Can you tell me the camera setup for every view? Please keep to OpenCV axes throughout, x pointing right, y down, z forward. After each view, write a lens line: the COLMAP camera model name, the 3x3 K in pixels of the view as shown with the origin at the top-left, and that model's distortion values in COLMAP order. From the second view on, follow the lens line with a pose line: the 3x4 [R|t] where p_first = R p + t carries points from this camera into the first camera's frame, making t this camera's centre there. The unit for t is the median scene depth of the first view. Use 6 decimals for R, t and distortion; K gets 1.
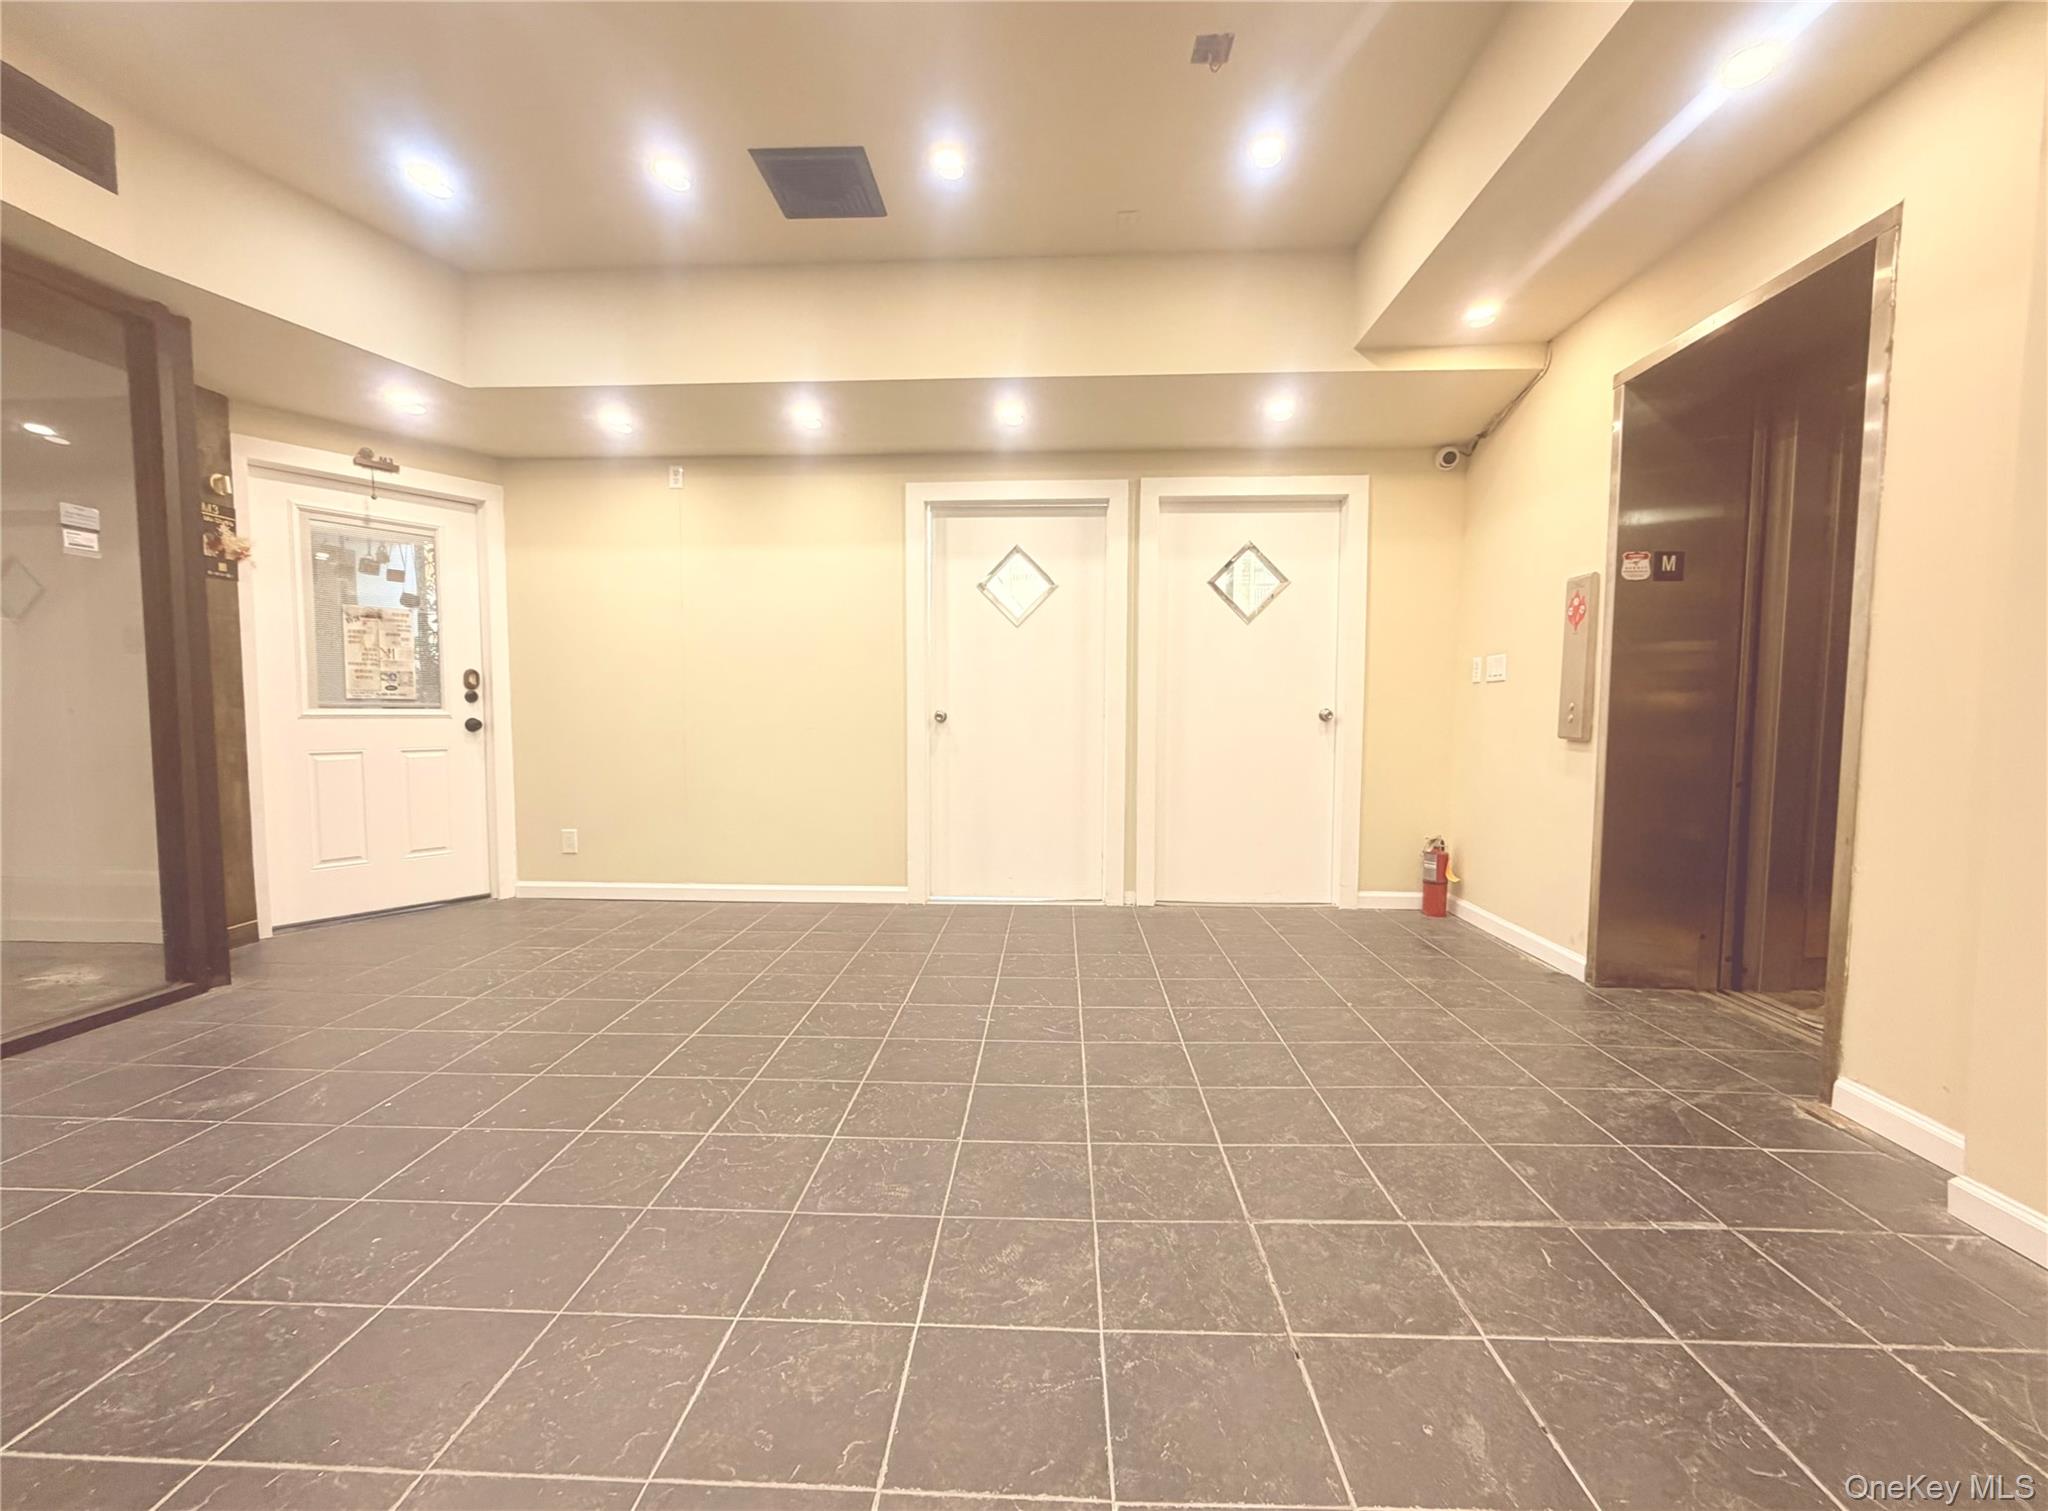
lens RADIAL K [[852.6, 0, 1017.8], [0, 852.6, 763.6], [0, 0, 1]] dist [-0.000345, 0.000152]
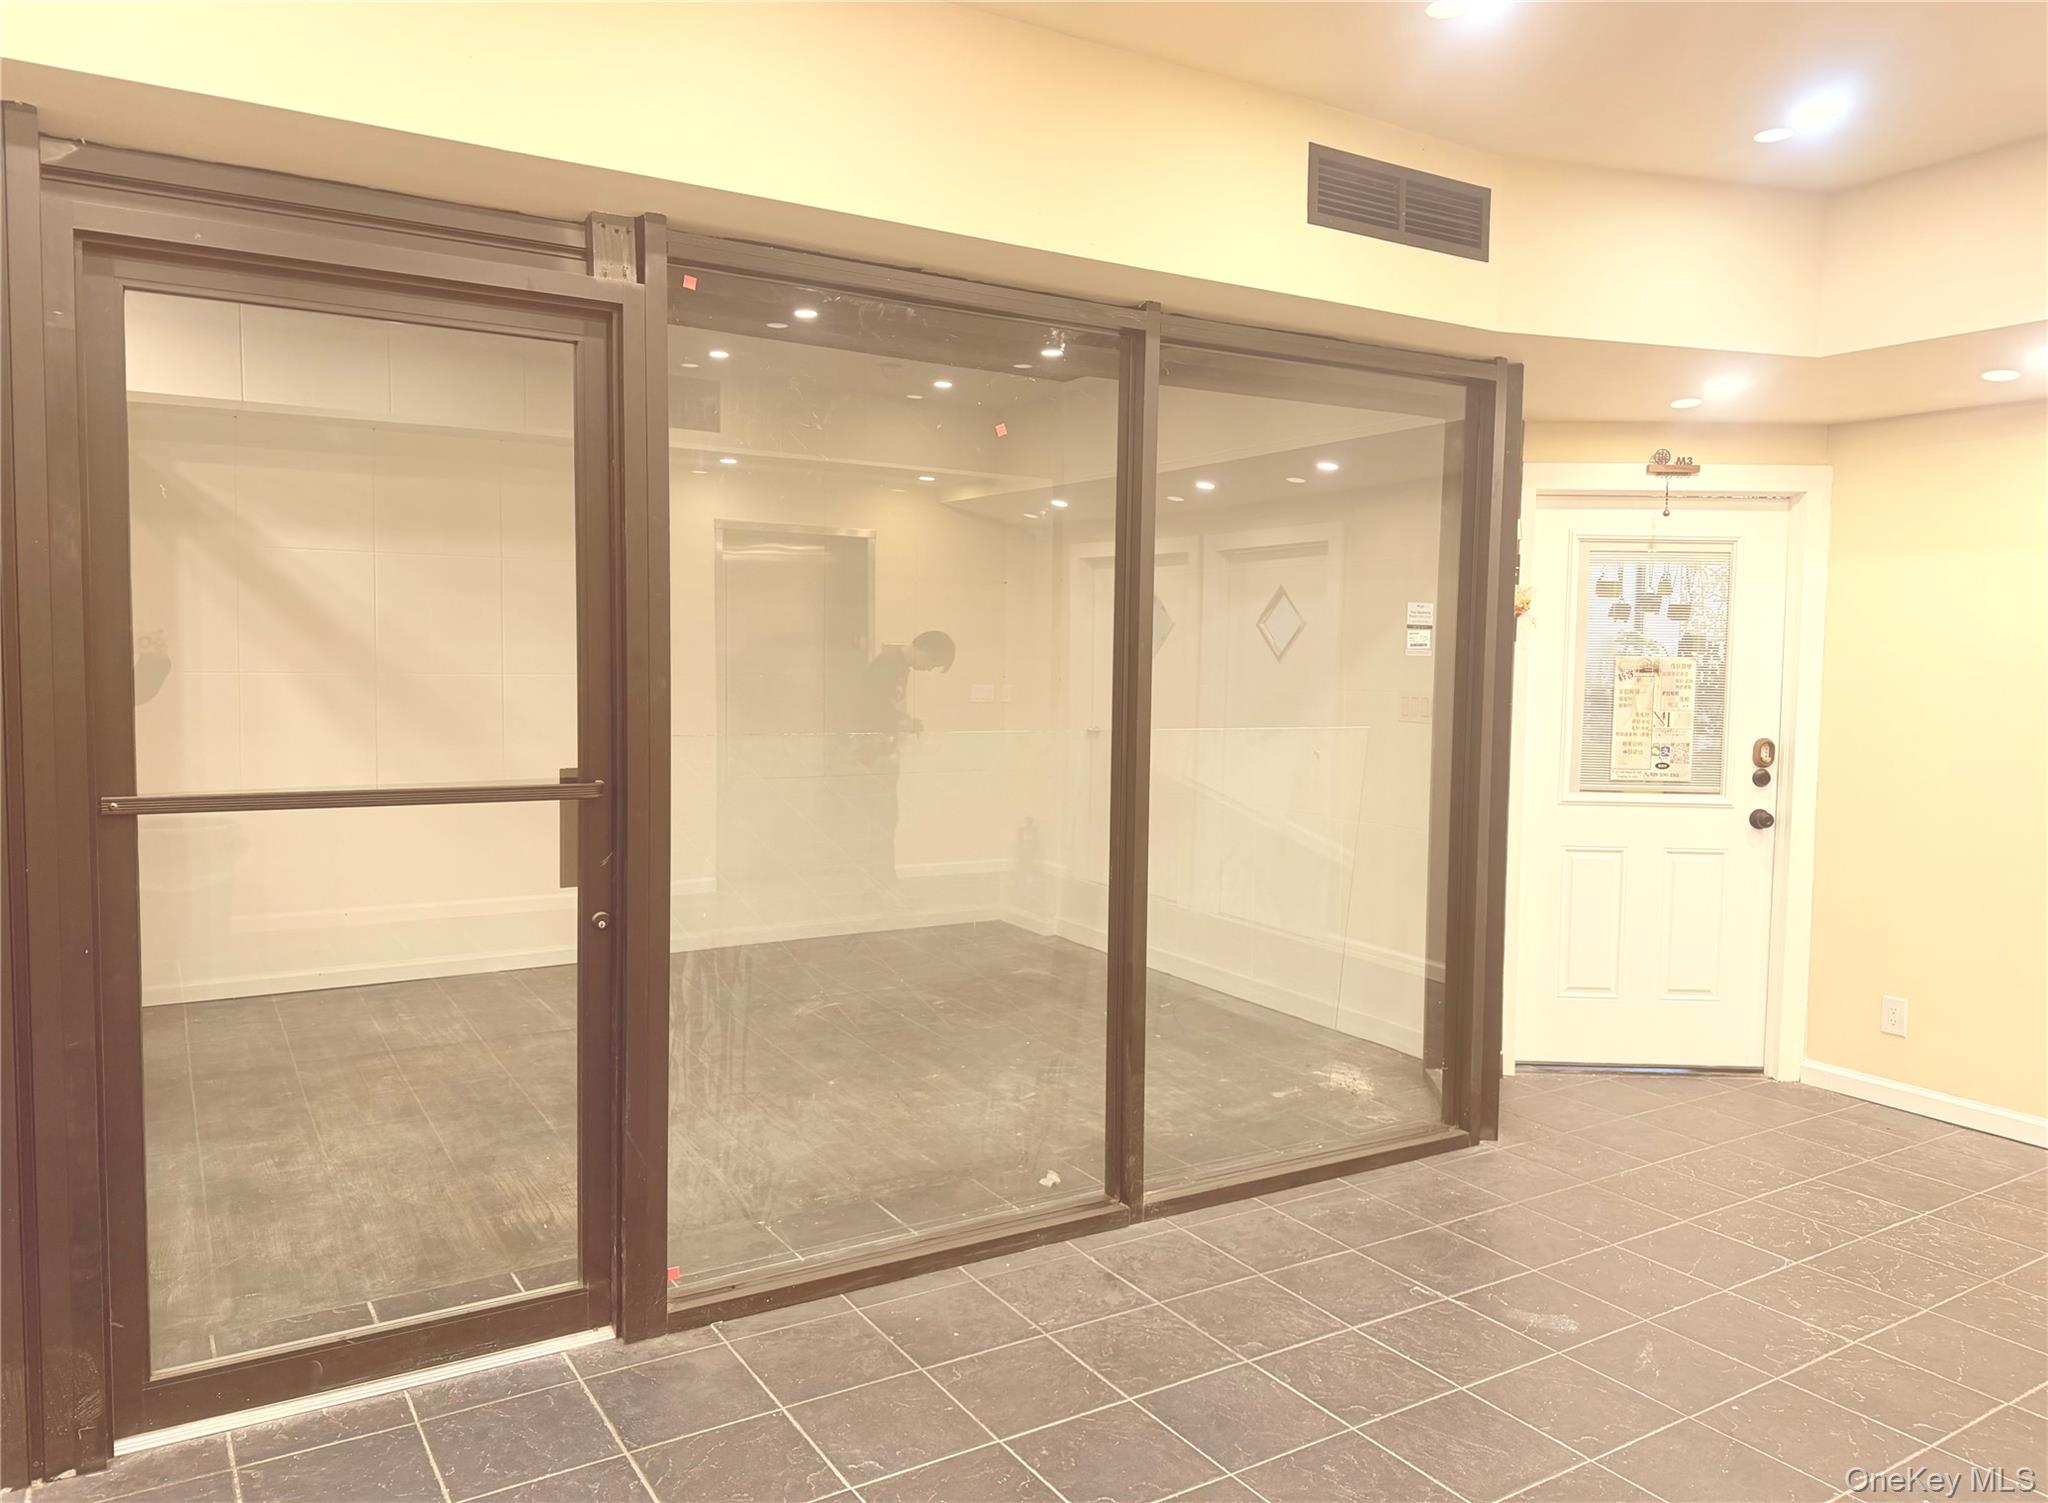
lens RADIAL K [[1438.5, 0, 1015.8], [0, 1438.5, 743.3], [0, 0, 1]] dist [0.001132, -0.005258]
pose [[0.569629, 0.058348, -0.819828, -0.040172], [-0.065442, 0.997530, 0.025525, -0.107366], [0.819293, 0.039112, 0.572040, -0.170630]]
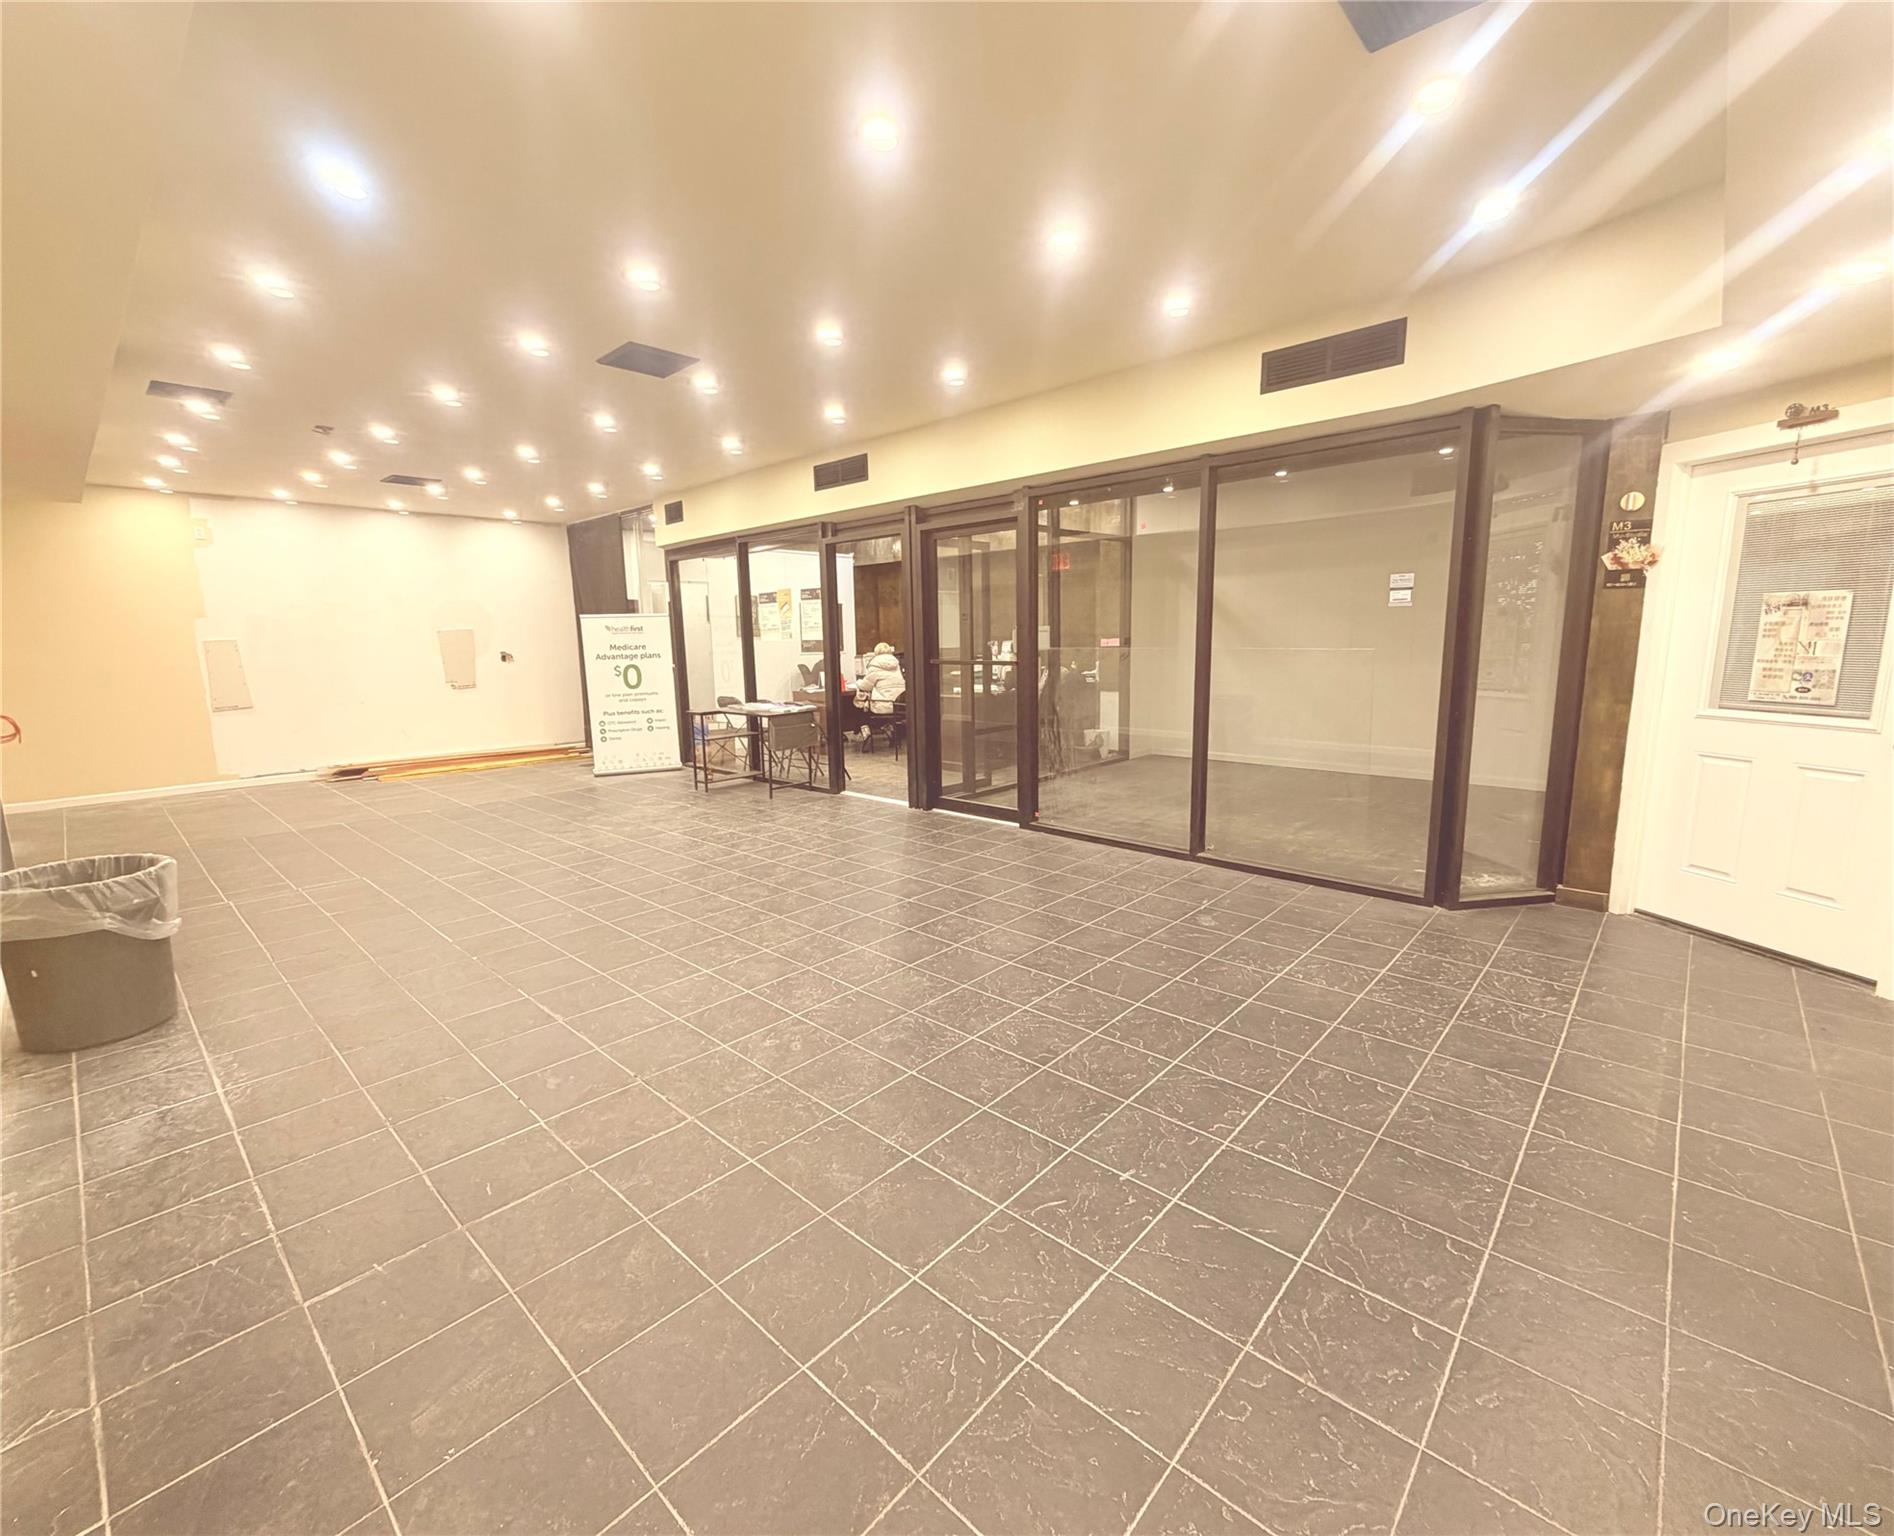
lens RADIAL K [[819.5, 0, 947.0], [0, 819.5, 768.0], [0, 0, 1]] dist [0.000344, 0.000039]
pose [[-0.637771, 0.131443, -0.758927, 0.418453], [-0.033838, 0.979598, 0.198098, -0.149462], [0.769482, 0.152021, -0.620312, 0.901547]]
